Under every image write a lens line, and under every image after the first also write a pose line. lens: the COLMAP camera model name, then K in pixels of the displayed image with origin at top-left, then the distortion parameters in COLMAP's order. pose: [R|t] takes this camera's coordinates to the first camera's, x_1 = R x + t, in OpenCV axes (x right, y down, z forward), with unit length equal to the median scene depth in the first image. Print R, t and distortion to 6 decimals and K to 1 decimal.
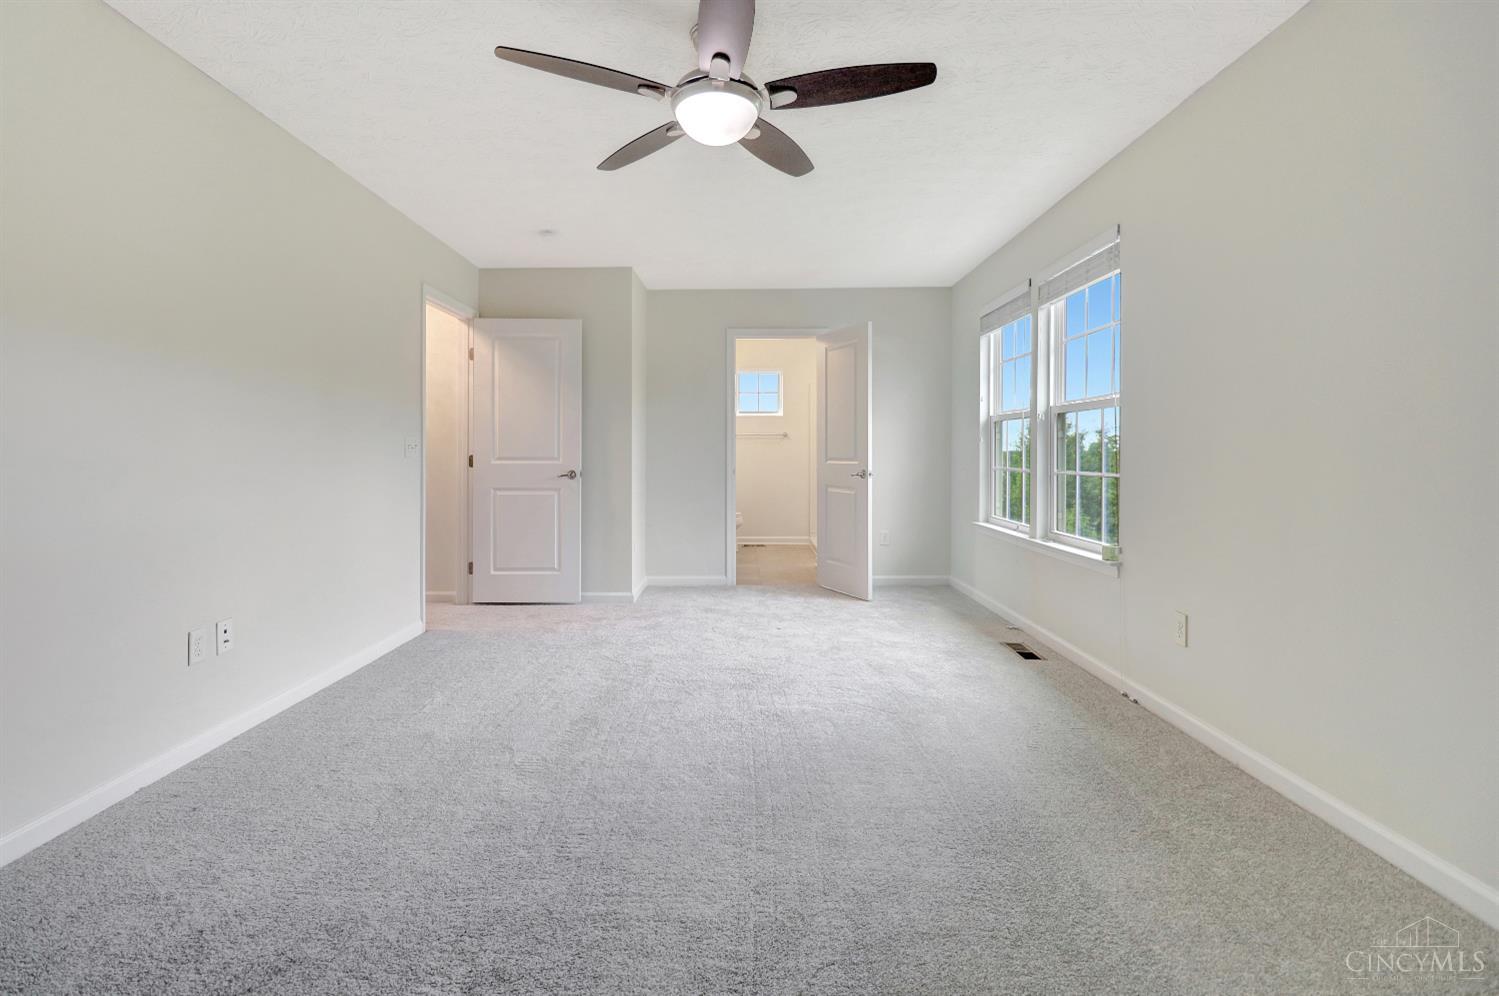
lens RADIAL K [[706.9, 0, 740.3], [0, 706.9, 459.9], [0, 0, 1]] dist [0.001083, -0.010696]
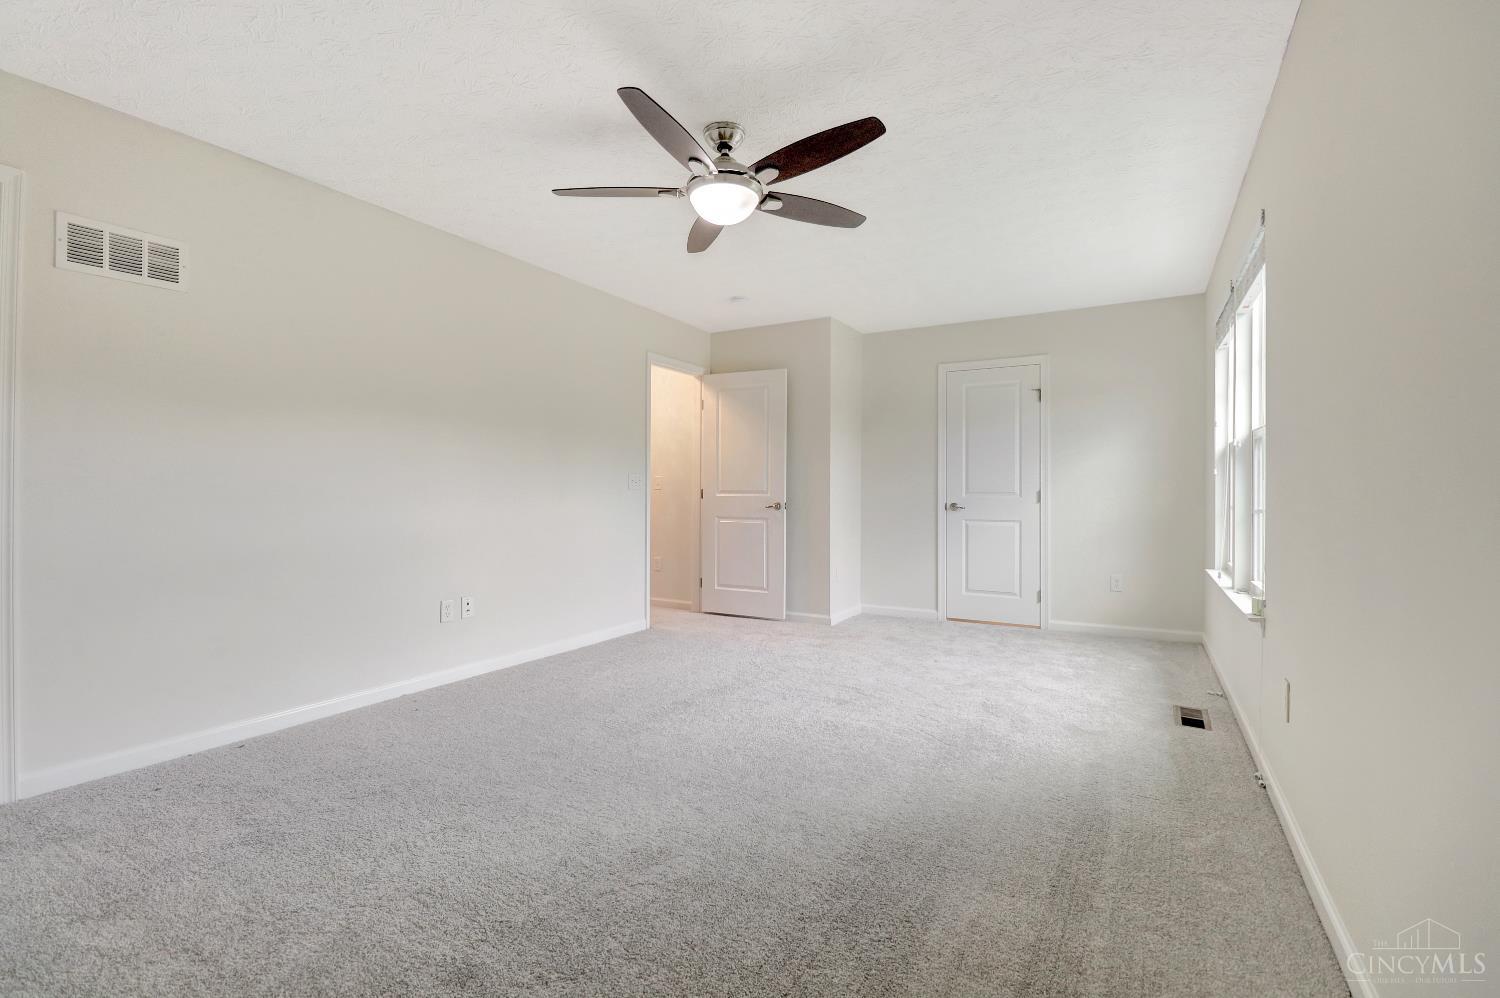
lens RADIAL K [[693.0, 0, 728.8], [0, 693.0, 494.2], [0, 0, 1]] dist [0.001710, -0.009792]
pose [[0.871532, 0.006428, -0.490296, 0.247731], [-0.008474, 0.999962, -0.001953, 0.004645], [0.490265, 0.005857, 0.871554, -0.006059]]
